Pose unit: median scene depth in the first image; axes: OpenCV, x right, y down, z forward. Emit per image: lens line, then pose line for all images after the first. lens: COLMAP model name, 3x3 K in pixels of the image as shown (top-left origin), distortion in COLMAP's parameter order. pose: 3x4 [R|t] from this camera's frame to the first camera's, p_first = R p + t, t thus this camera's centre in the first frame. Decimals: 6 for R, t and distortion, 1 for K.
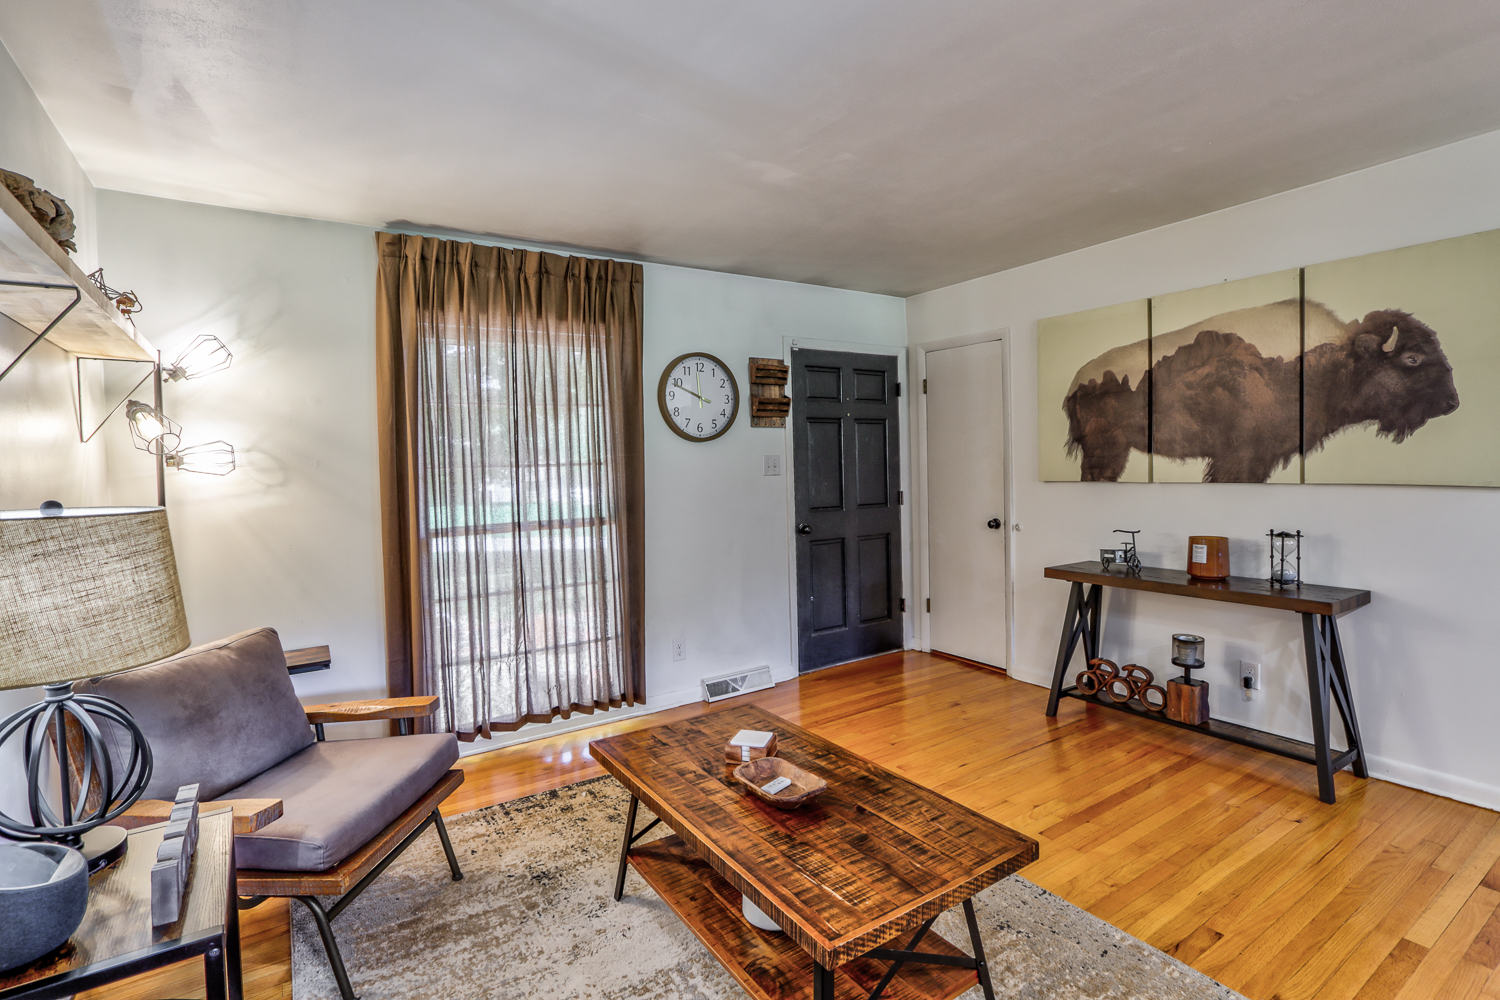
lens RADIAL K [[720.4, 0, 725.1], [0, 720.4, 488.7], [0, 0, 1]] dist [-0.013310, 0.000127]
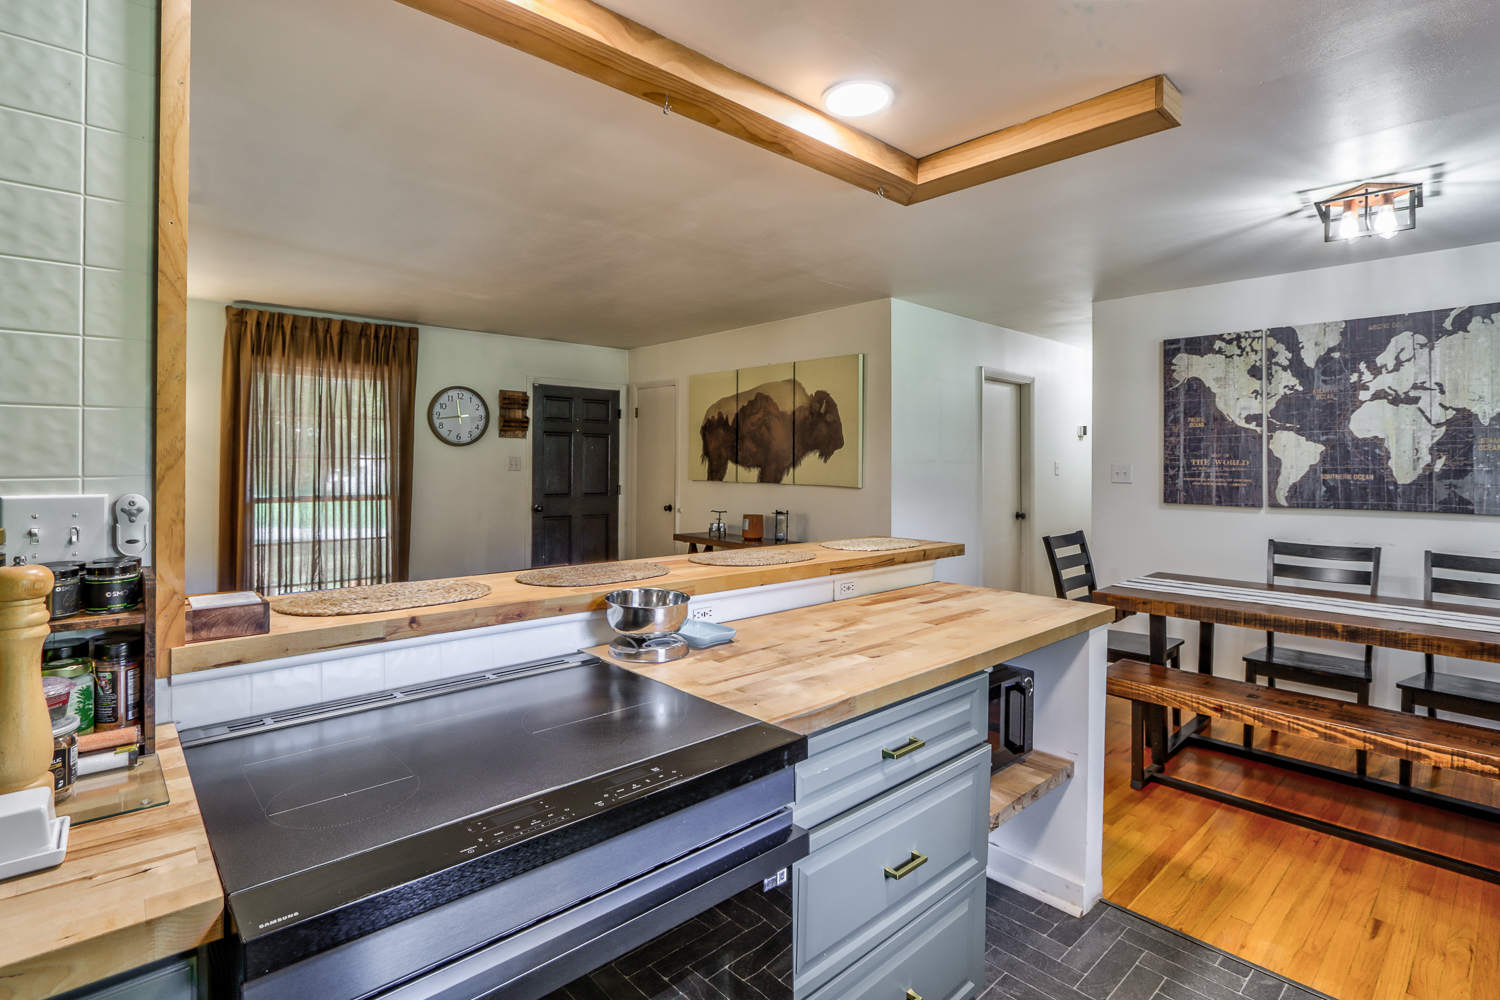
lens RADIAL K [[730.0, 0, 730.1], [0, 730.0, 458.4], [0, 0, 1]] dist [-0.013332, 0.000920]
pose [[0.986857, 0.035479, 0.157656, 0.315738], [-0.028895, 0.998620, -0.043861, 0.010704], [-0.158994, 0.038729, 0.986520, -0.632450]]
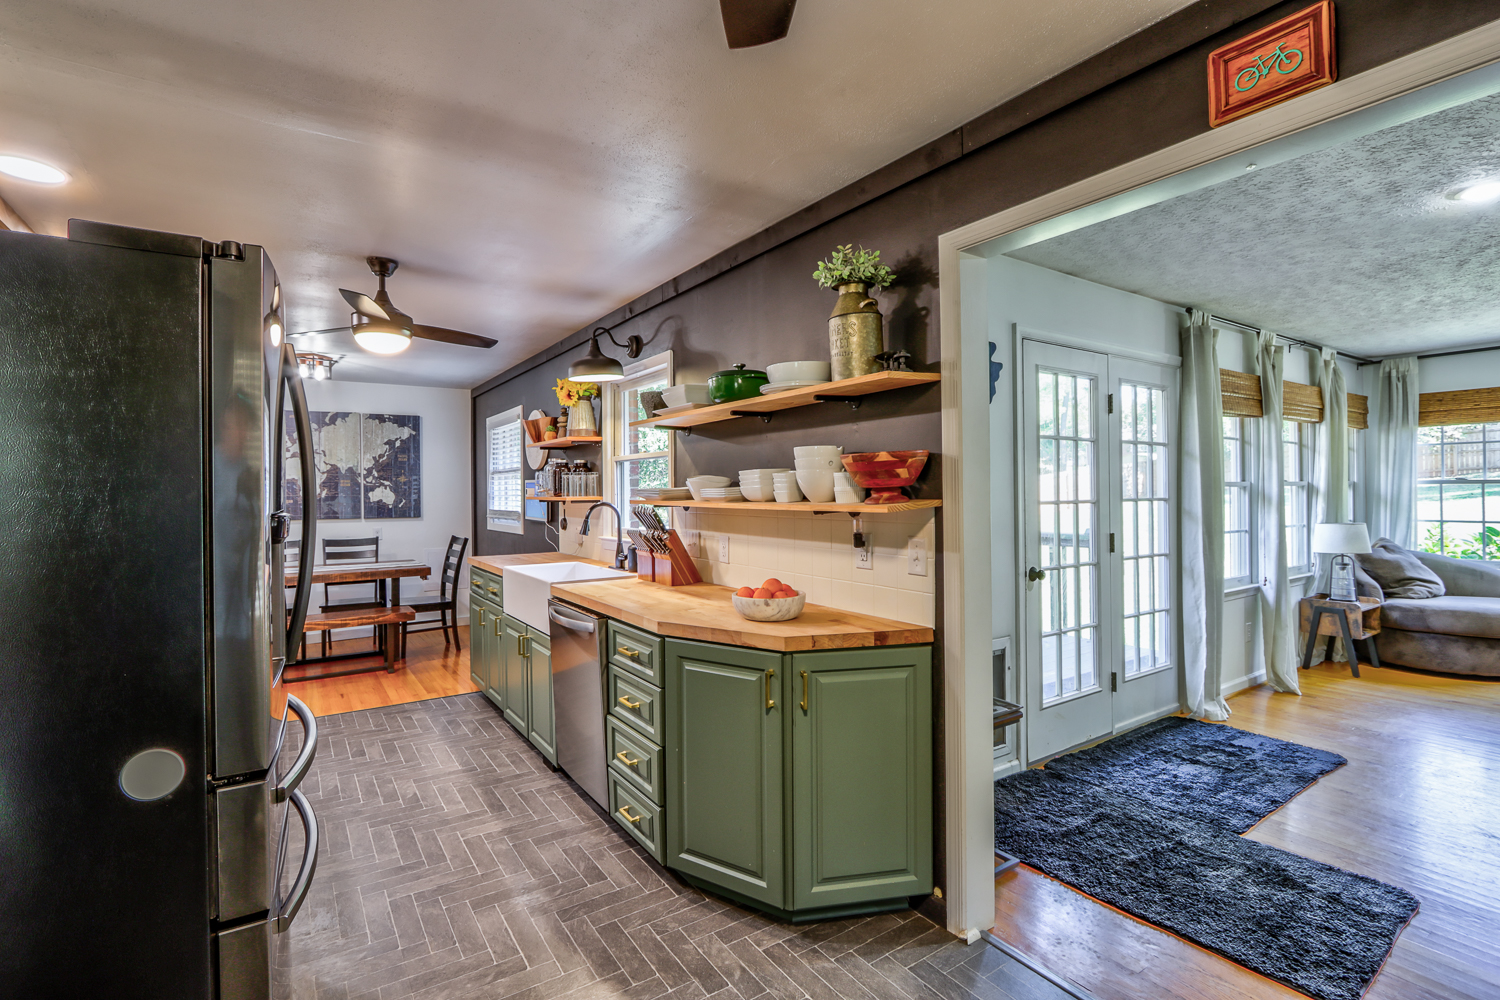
lens RADIAL K [[705.2, 0, 741.3], [0, 705.2, 489.3], [0, 0, 1]] dist [-0.012417, 0.000202]
pose [[-0.005273, 0.030988, 0.999506, -0.393076], [0.047350, 0.998406, -0.030704, 0.043437], [-0.998864, 0.047164, -0.006732, -0.879306]]
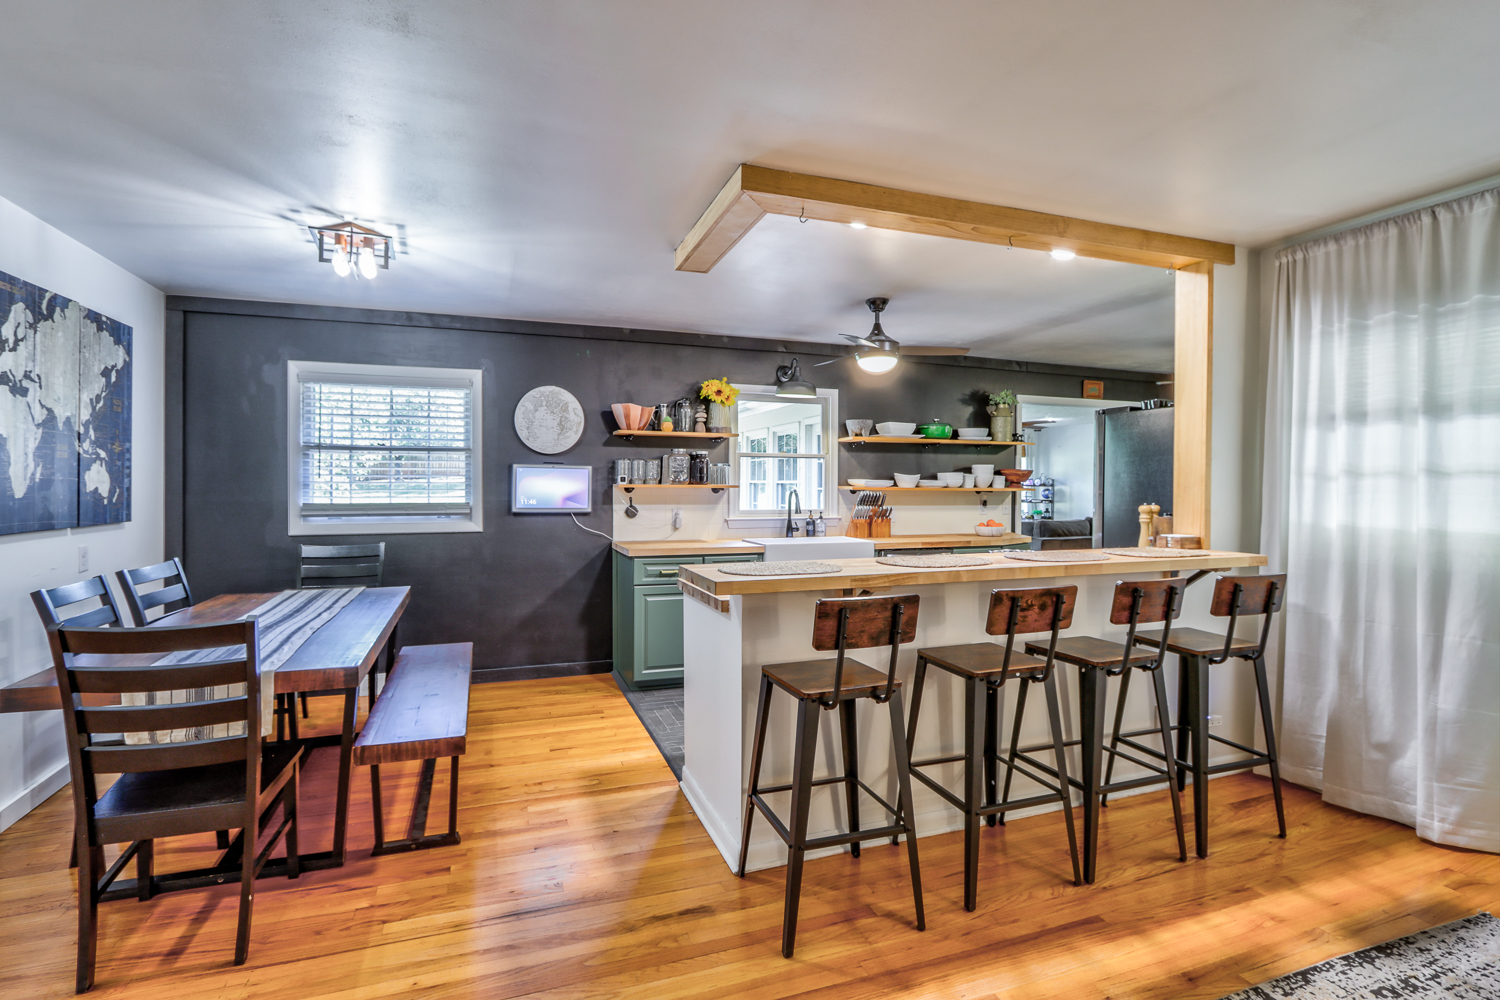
lens RADIAL K [[714.4, 0, 738.5], [0, 714.4, 485.0], [0, 0, 1]] dist [-0.011554, 0.000449]
pose [[-0.974292, 0.023754, 0.224035, 0.474437], [0.031833, 0.998964, 0.032521, -0.039880], [-0.223030, 0.038816, -0.974038, 0.794137]]
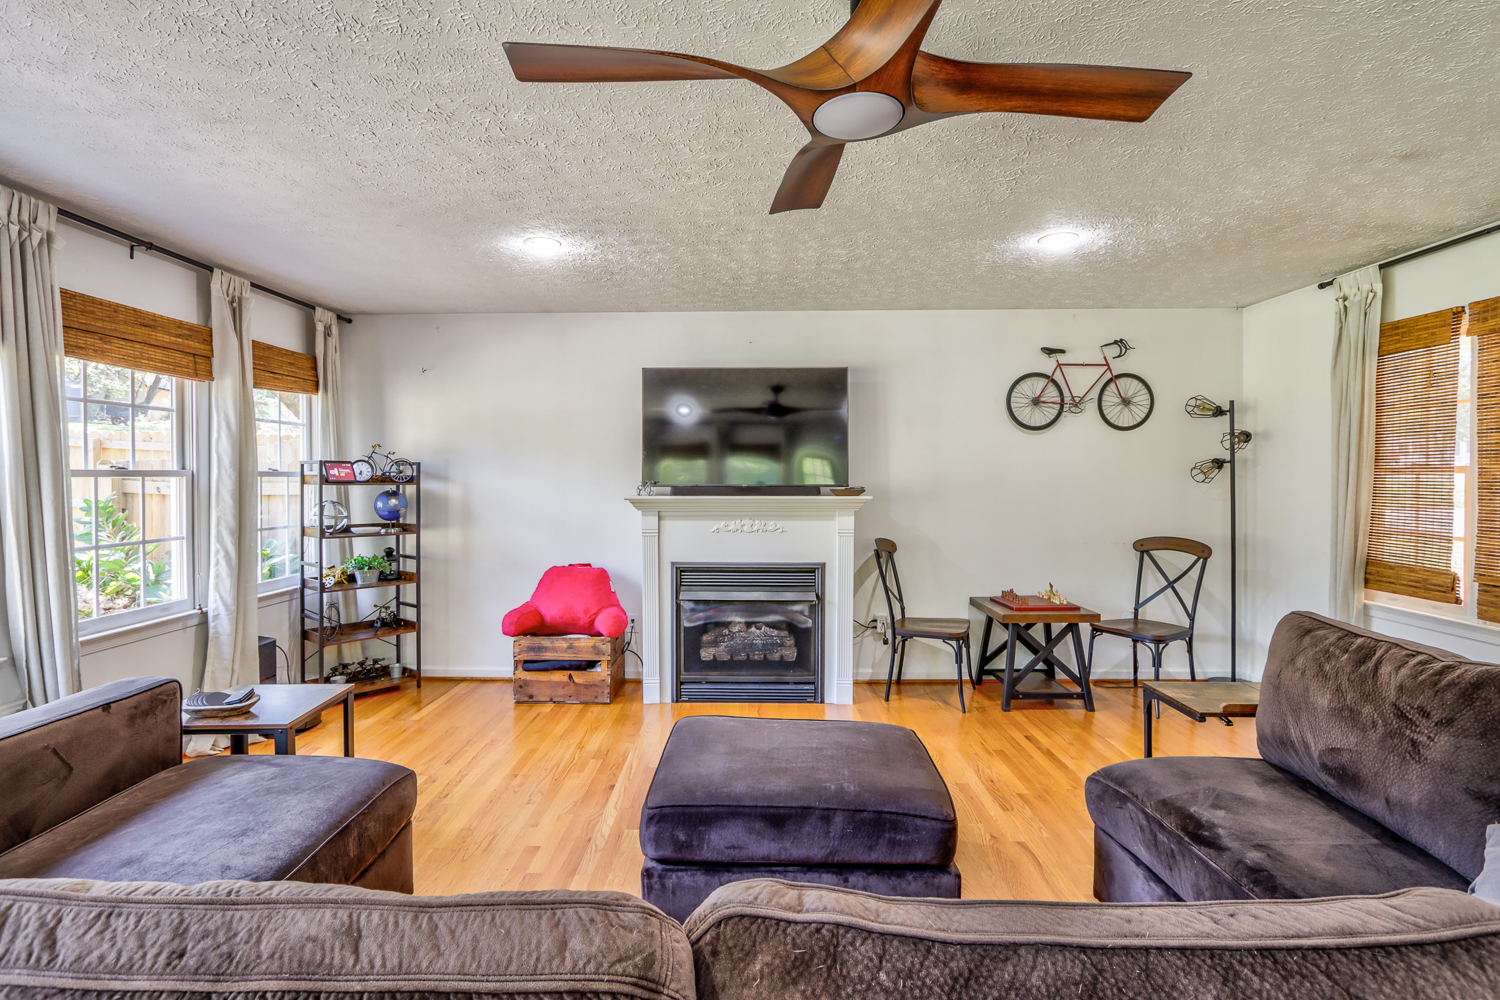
lens RADIAL K [[720.4, 0, 725.1], [0, 720.4, 488.7], [0, 0, 1]] dist [-0.013310, 0.000127]
pose [[-0.574679, 0.044801, -0.817152, 0.409278], [-0.012035, 0.997930, 0.063177, 0.058133], [0.818290, 0.046141, -0.572950, -1.880156]]
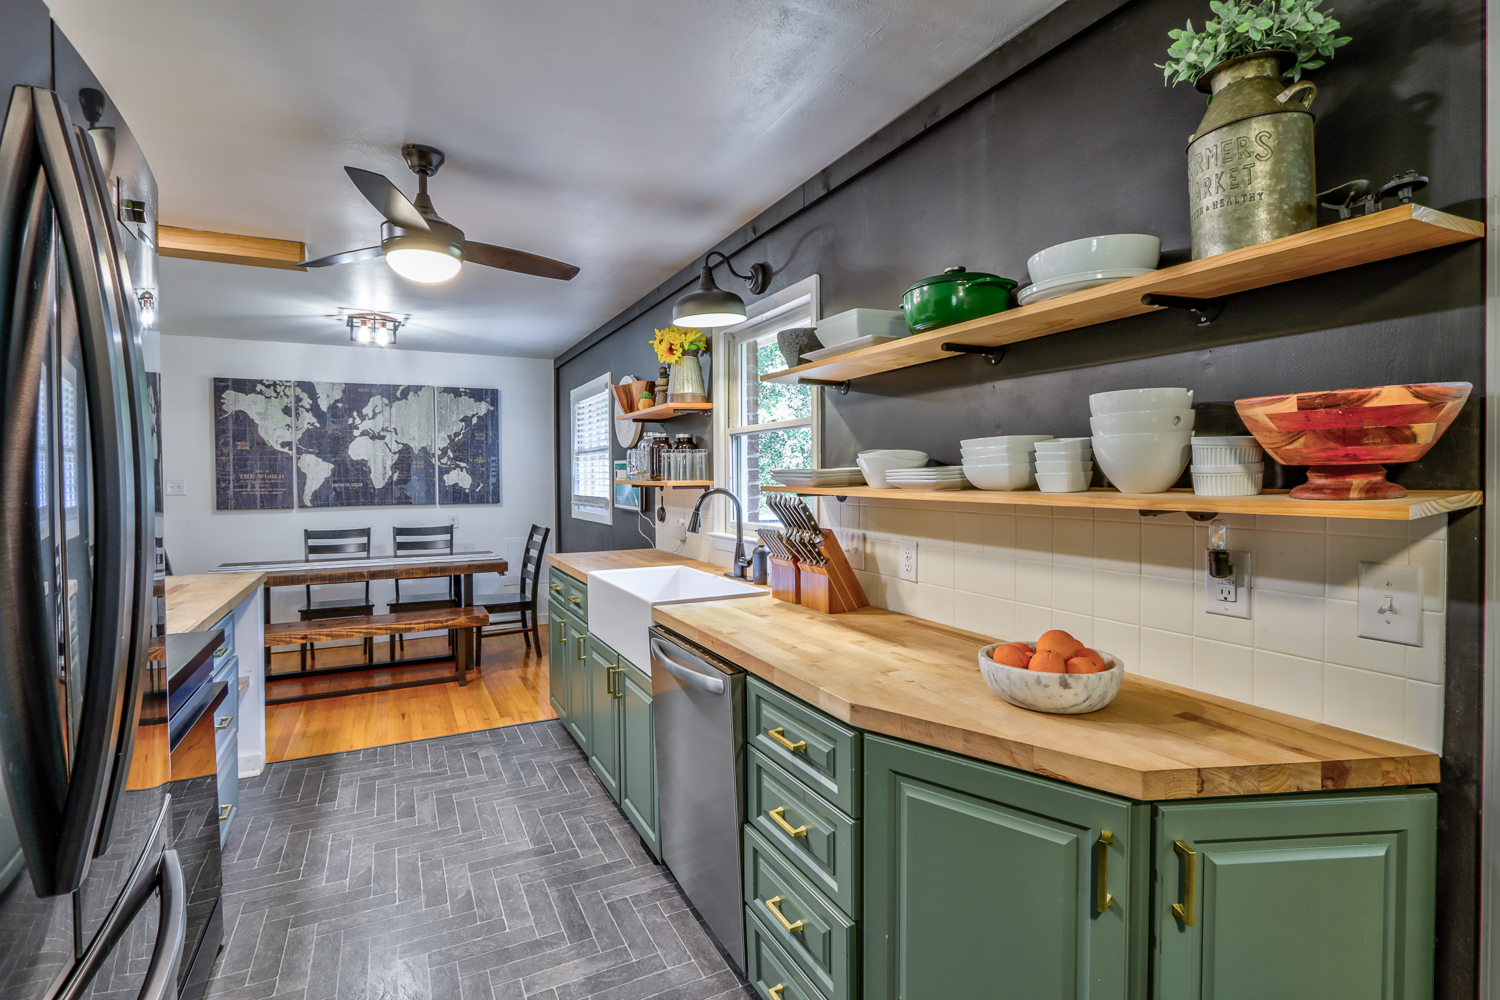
lens RADIAL K [[705.2, 0, 741.3], [0, 705.2, 489.3], [0, 0, 1]] dist [-0.012417, 0.000202]
pose [[0.110410, 0.009213, 0.993843, -0.104840], [0.040534, 0.999083, -0.013764, 0.033050], [-0.993059, 0.041804, 0.109935, -0.787996]]
